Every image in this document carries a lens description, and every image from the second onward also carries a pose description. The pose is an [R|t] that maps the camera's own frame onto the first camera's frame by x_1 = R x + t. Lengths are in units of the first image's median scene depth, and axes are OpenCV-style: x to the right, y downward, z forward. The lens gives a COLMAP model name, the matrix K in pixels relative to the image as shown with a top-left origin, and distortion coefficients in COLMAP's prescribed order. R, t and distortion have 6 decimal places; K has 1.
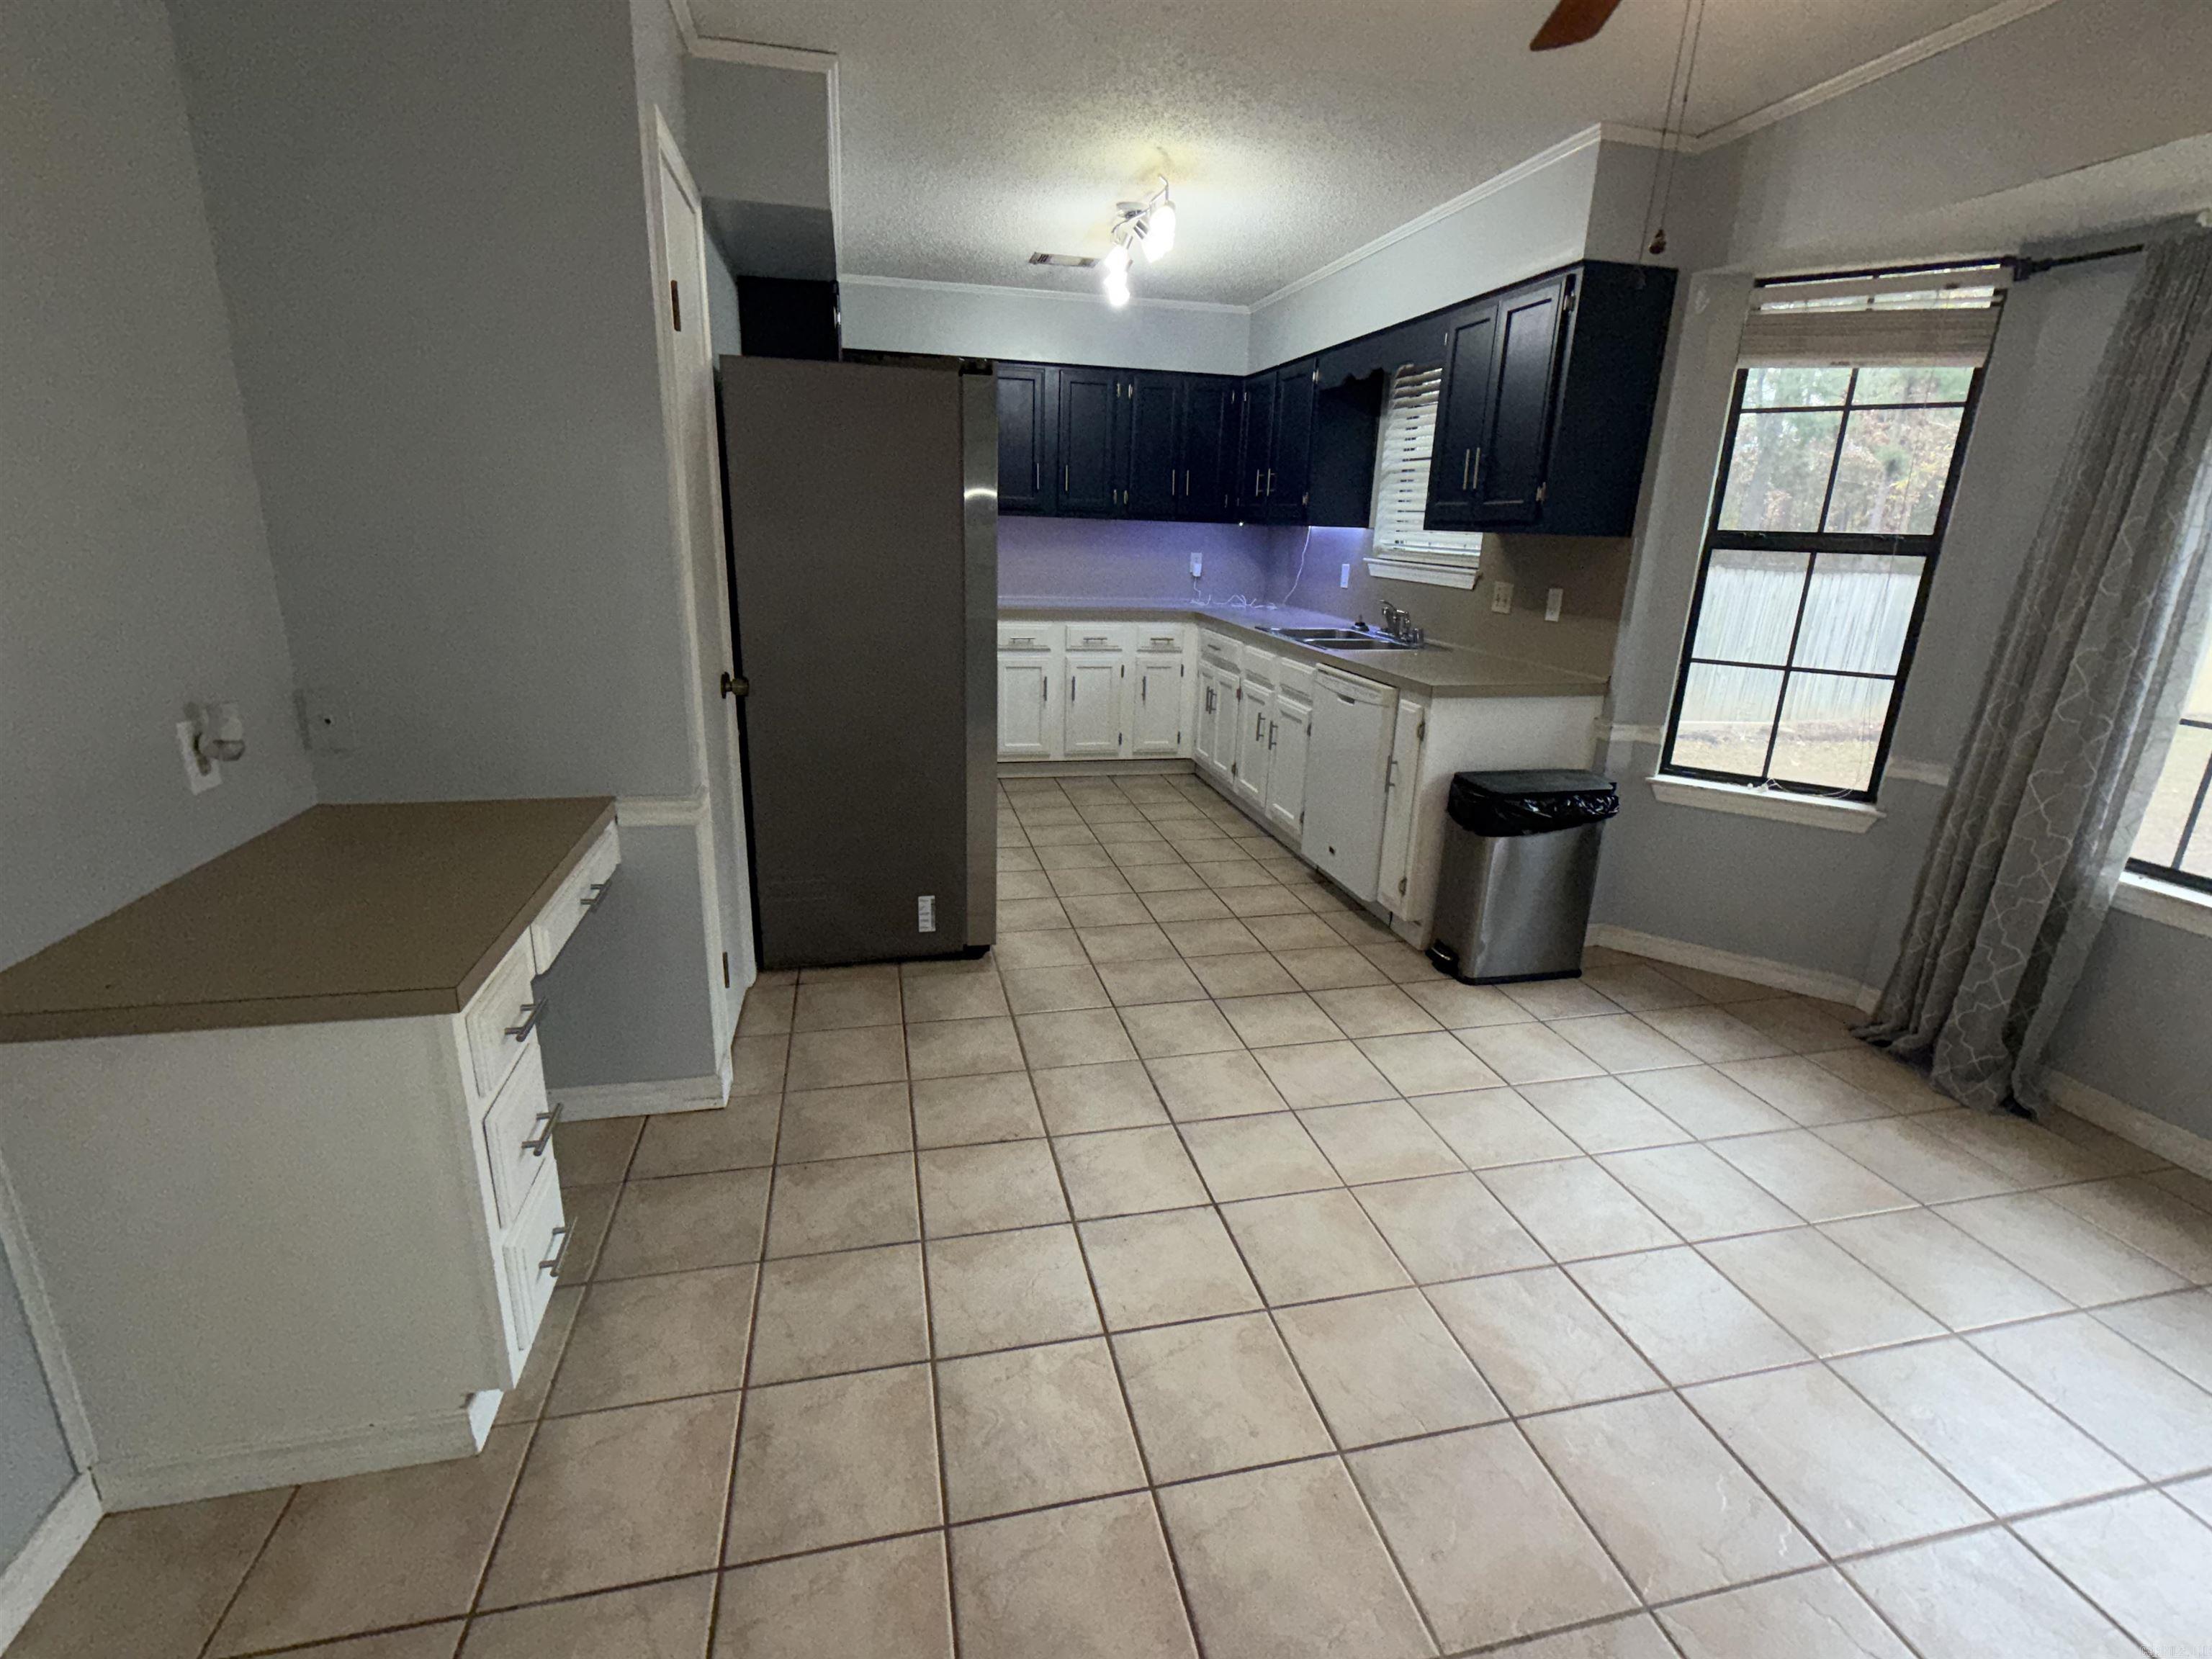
lens RADIAL K [[1009.2, 0, 1112.3], [0, 1009.2, 829.7], [0, 0, 1]] dist [-0.000086, 0.000585]
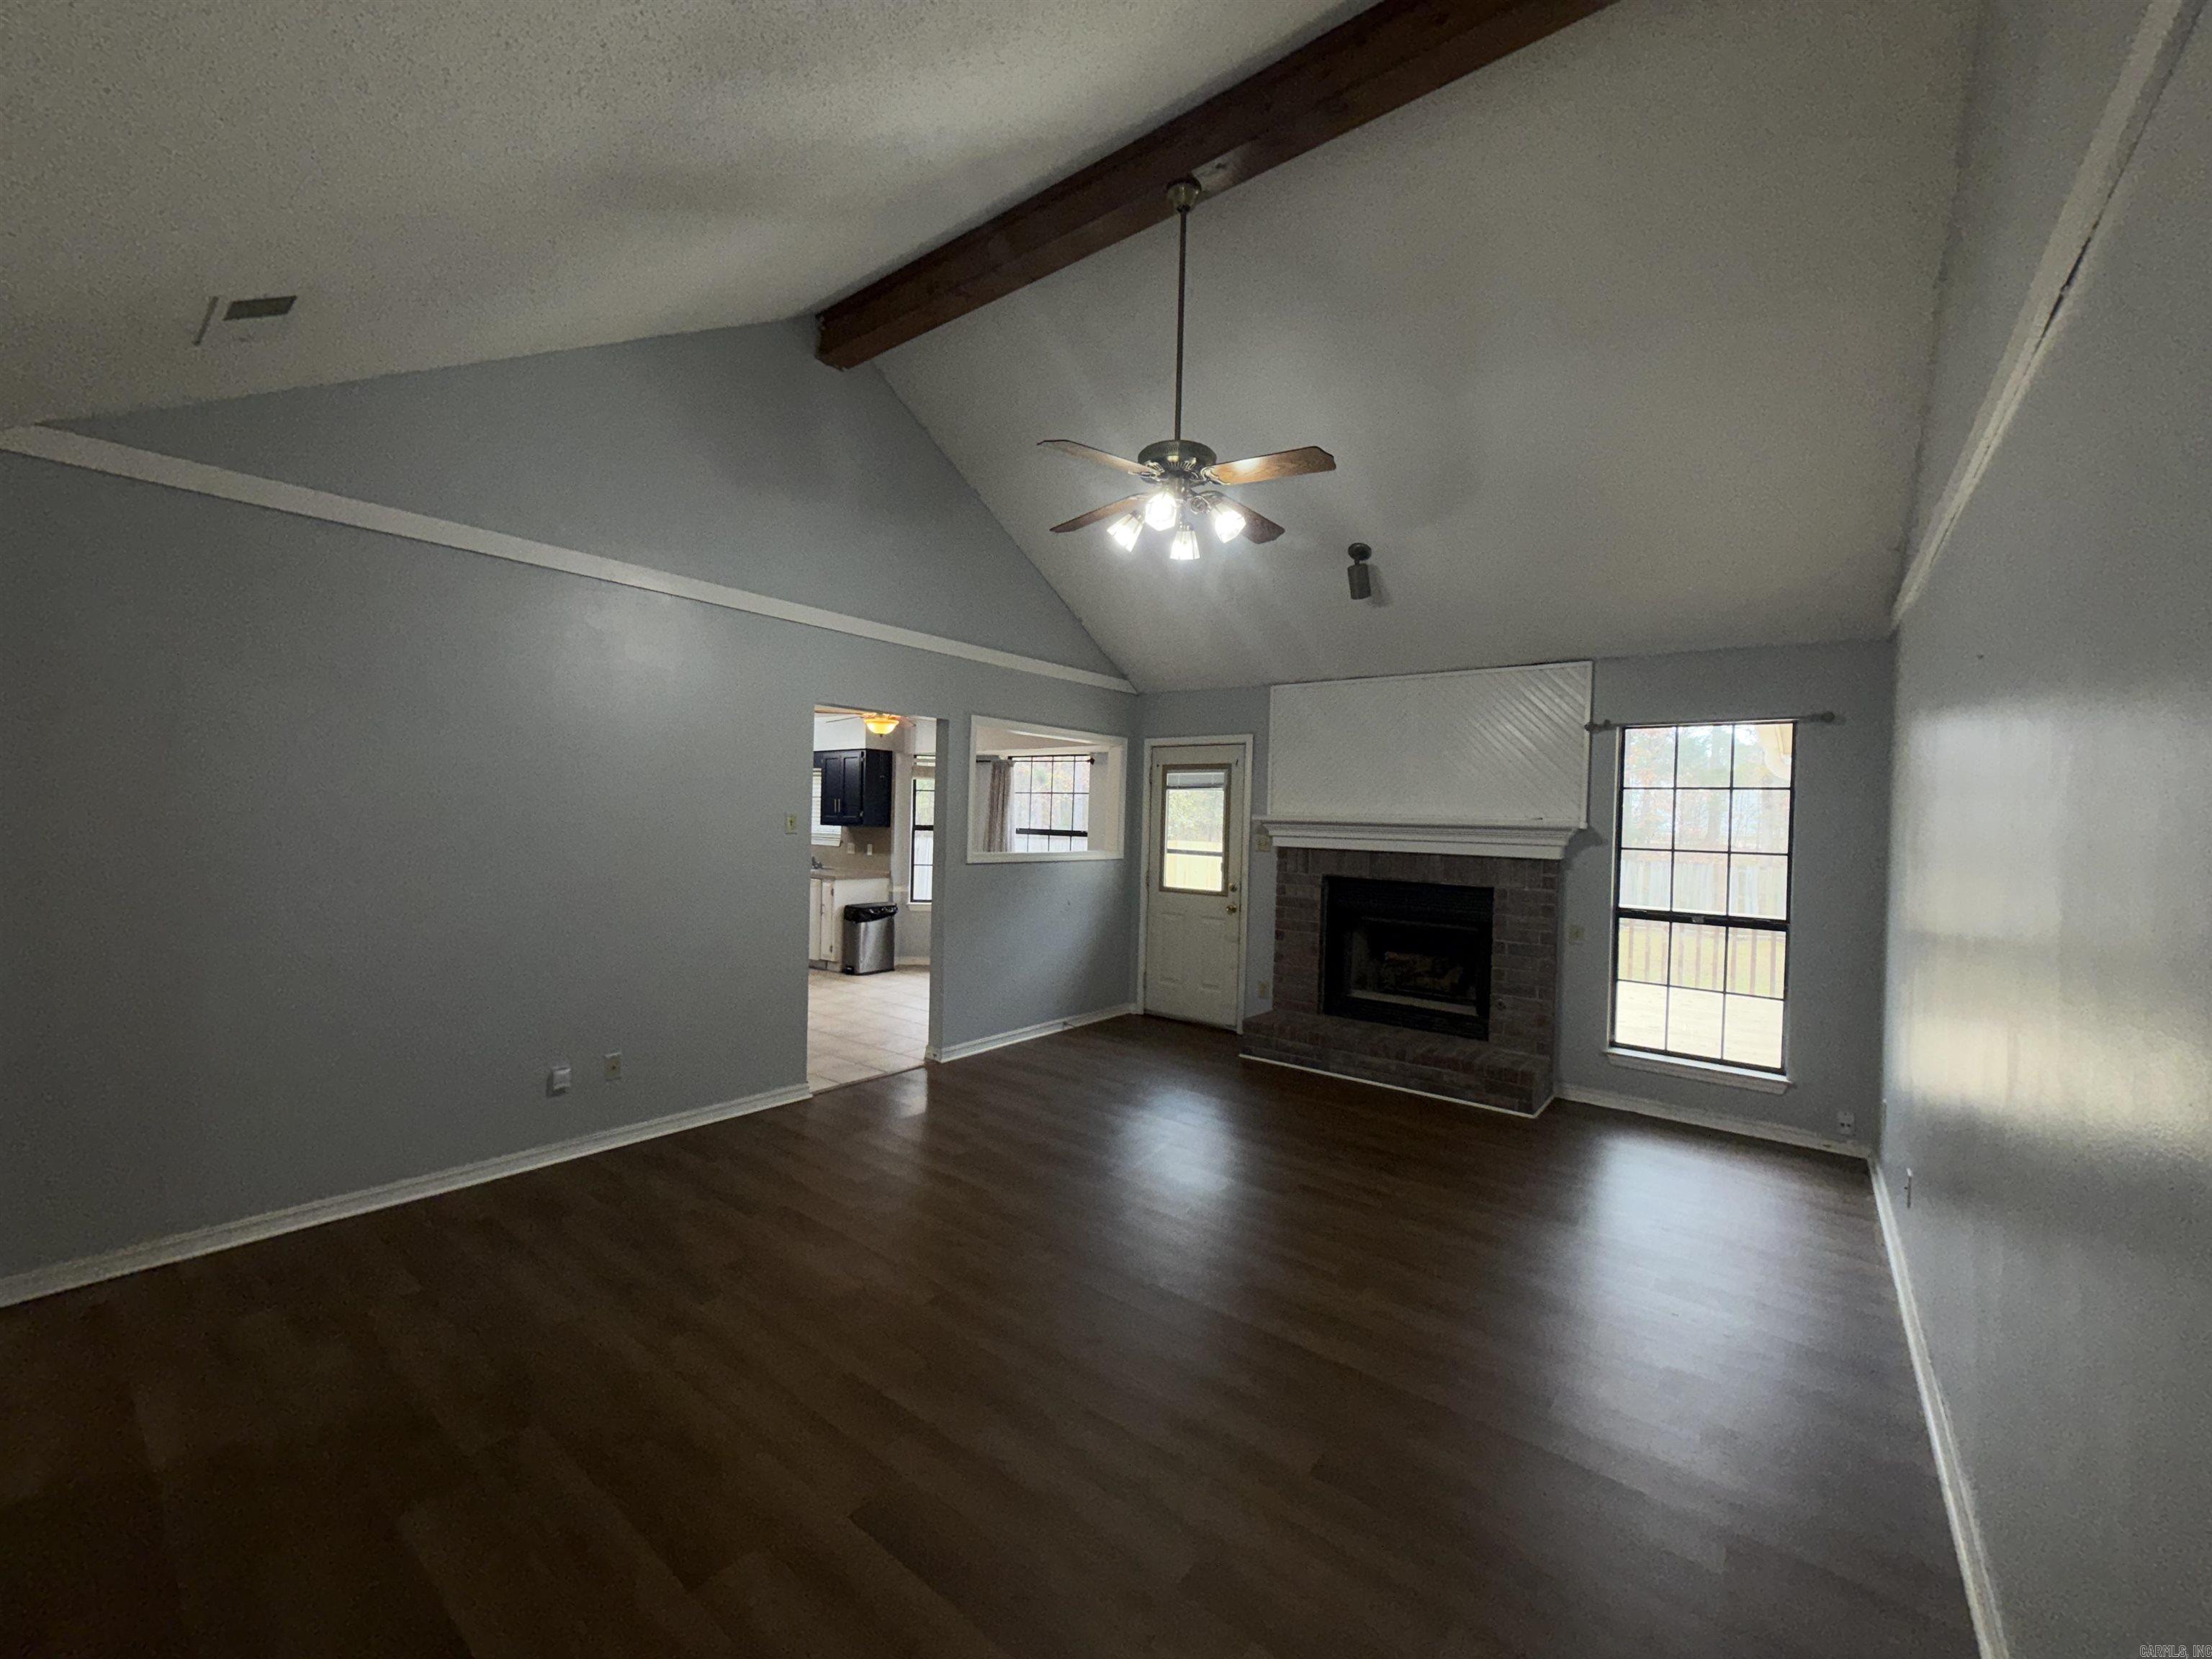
lens RADIAL K [[883.6, 0, 1106.0], [0, 883.6, 829.5], [0, 0, 1]] dist [0.002650, 0.000141]
pose [[0.781825, -0.016574, 0.623277, -0.669056], [0.182725, 0.961846, -0.203629, 0.395978], [-0.596122, 0.273091, 0.755024, -1.460419]]
